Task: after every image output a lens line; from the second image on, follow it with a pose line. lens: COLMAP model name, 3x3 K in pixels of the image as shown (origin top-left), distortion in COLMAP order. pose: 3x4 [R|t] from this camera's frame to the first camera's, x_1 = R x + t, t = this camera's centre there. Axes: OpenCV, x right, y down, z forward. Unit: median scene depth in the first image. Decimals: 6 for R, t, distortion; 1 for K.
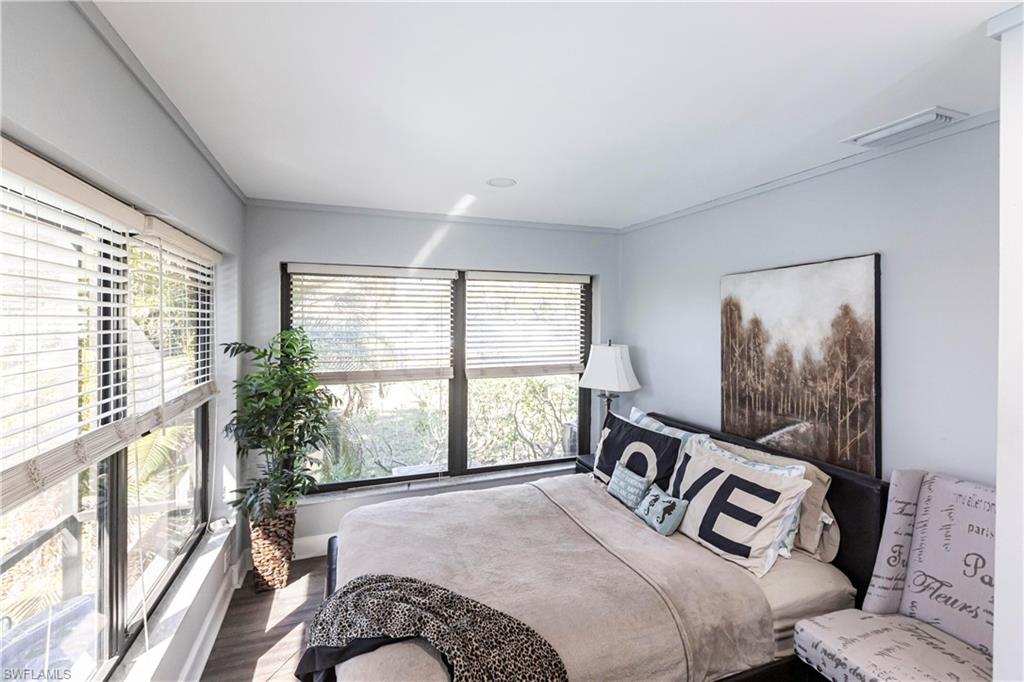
lens RADIAL K [[476.9, 0, 522.7], [0, 476.9, 326.5], [0, 0, 1]] dist [0.005984, 0.001725]
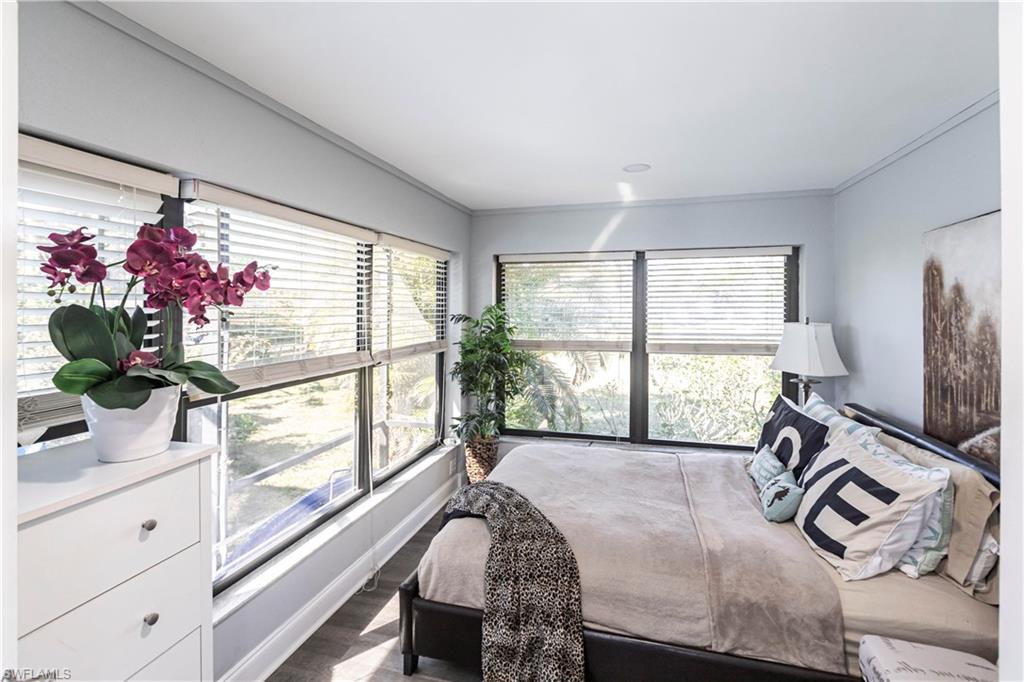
lens RADIAL K [[476.9, 0, 506.0], [0, 476.9, 303.4], [0, 0, 1]] dist [0.005984, 0.001725]
pose [[0.800898, -0.009204, -0.598730, 0.368913], [-0.004069, 0.999775, -0.020811, 0.032093], [0.598787, 0.019104, 0.800681, -0.047219]]
